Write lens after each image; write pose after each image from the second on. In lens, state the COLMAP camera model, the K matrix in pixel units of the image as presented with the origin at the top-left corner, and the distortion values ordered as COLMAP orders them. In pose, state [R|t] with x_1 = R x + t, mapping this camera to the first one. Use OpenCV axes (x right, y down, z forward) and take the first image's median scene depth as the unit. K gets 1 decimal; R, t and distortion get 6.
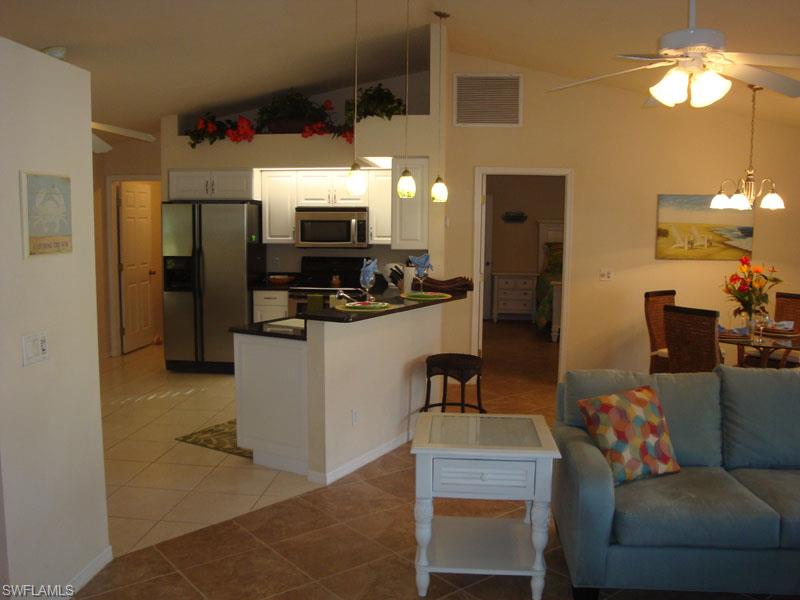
lens RADIAL K [[720.9, 0, 400.0], [0, 720.9, 300.0], [0, 0, 1]] dist [-0.194556, 0.203839]
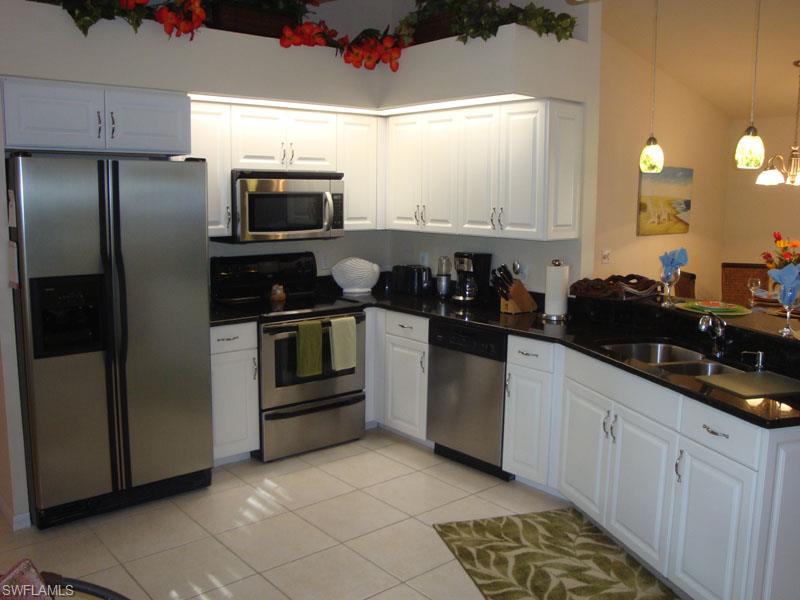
lens RADIAL K [[720.9, 0, 400.0], [0, 720.9, 300.0], [0, 0, 1]] dist [-0.194556, 0.203839]
pose [[0.686162, -0.108642, 0.719290, -0.604182], [0.075717, 0.994080, 0.077916, -0.080783], [-0.723497, 0.001000, 0.690326, 0.677953]]
